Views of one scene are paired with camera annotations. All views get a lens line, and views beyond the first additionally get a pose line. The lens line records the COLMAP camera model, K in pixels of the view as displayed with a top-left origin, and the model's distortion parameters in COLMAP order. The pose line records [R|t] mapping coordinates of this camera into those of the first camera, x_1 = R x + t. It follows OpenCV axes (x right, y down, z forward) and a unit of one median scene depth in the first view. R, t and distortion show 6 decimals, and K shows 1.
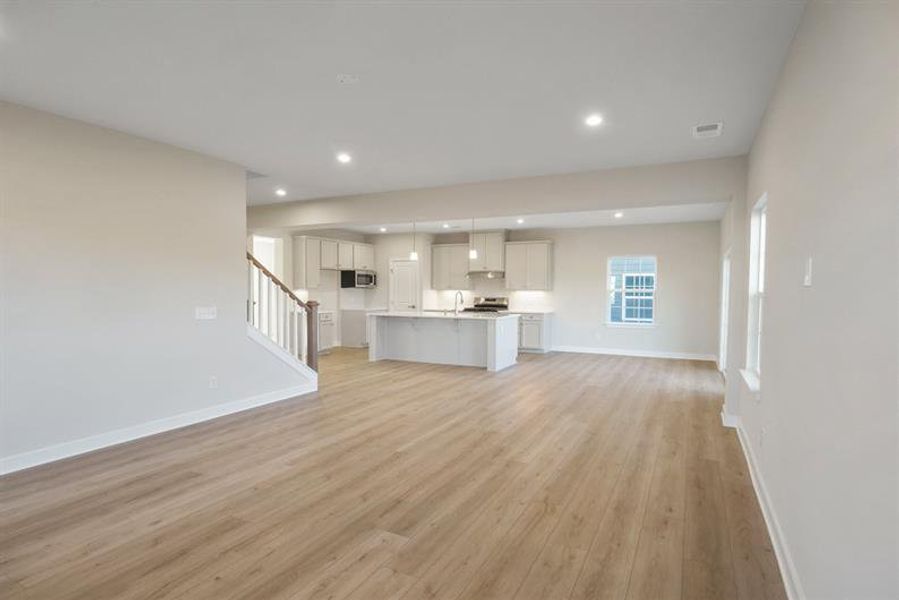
lens RADIAL K [[481.1, 0, 446.0], [0, 481.1, 307.2], [0, 0, 1]] dist [-0.033891, -0.000405]
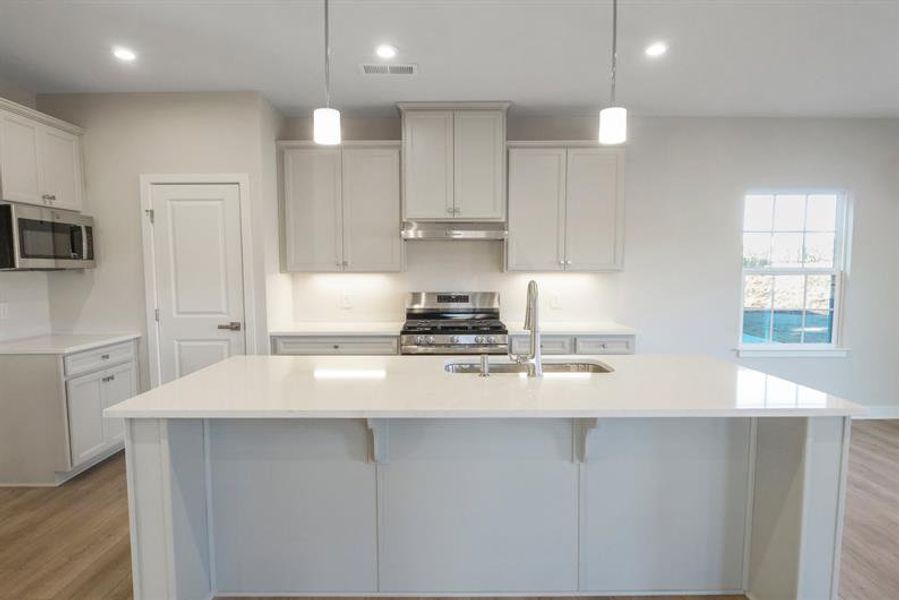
lens RADIAL K [[571.3, 0, 445.3], [0, 571.3, 323.5], [0, 0, 1]] dist [-0.008021, -0.001328]
pose [[0.890995, -0.052016, 0.451024, -0.118708], [0.025120, 0.997541, 0.065422, -0.025498], [-0.453318, -0.046961, 0.890111, 0.608472]]
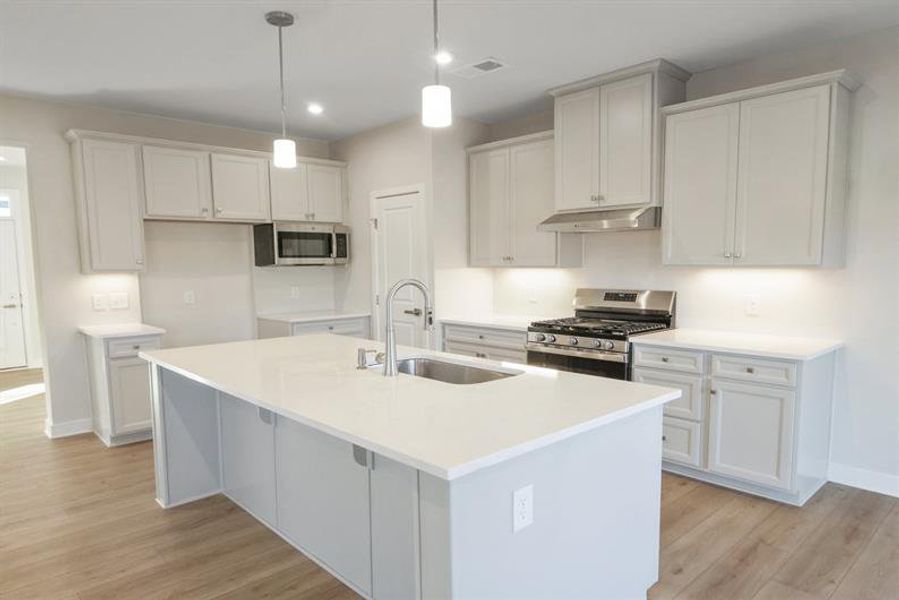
lens RADIAL K [[571.3, 0, 445.3], [0, 571.3, 323.5], [0, 0, 1]] dist [-0.008021, -0.001328]
pose [[0.936593, 0.022490, -0.349698, 0.118888], [0.002511, 0.997482, 0.070876, -0.025385], [0.350411, -0.067260, 0.934178, 0.591844]]
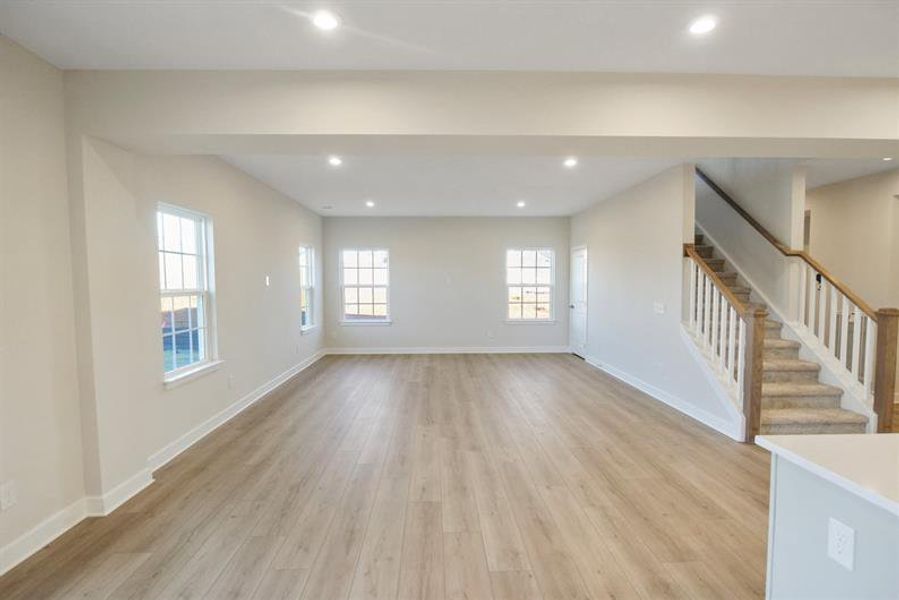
lens RADIAL K [[481.1, 0, 446.0], [0, 481.1, 307.2], [0, 0, 1]] dist [-0.033891, -0.000405]
pose [[-0.876202, 0.021734, -0.481453, 0.231736], [-0.021331, 0.996255, 0.083794, -0.035133], [0.481472, 0.083690, -0.872457, 0.783681]]
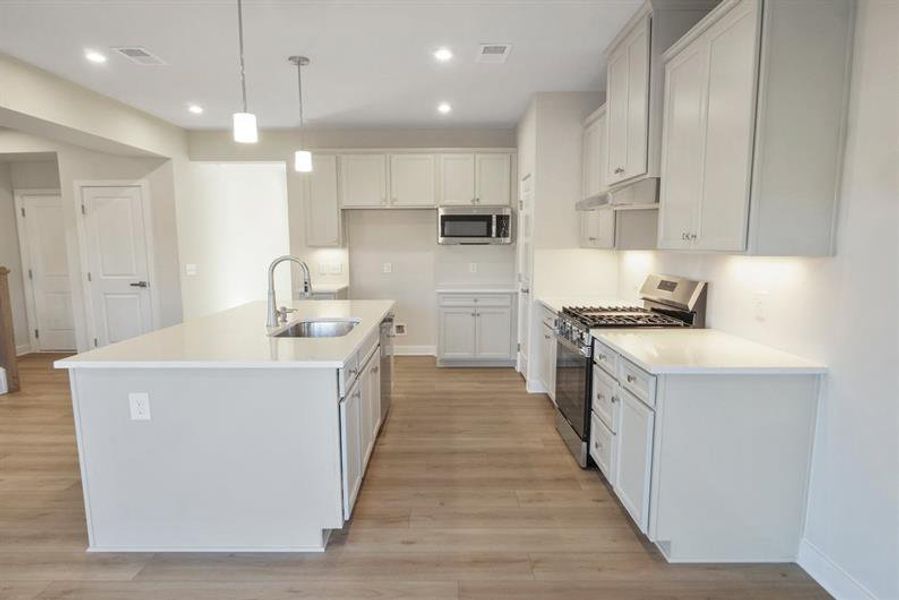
lens RADIAL K [[571.3, 0, 445.3], [0, 571.3, 323.5], [0, 0, 1]] dist [-0.008021, -0.001328]
pose [[0.454647, 0.118528, -0.882749, 0.335052], [-0.027583, 0.992504, 0.119059, -0.029733], [0.890244, -0.029781, 0.454509, 0.739425]]
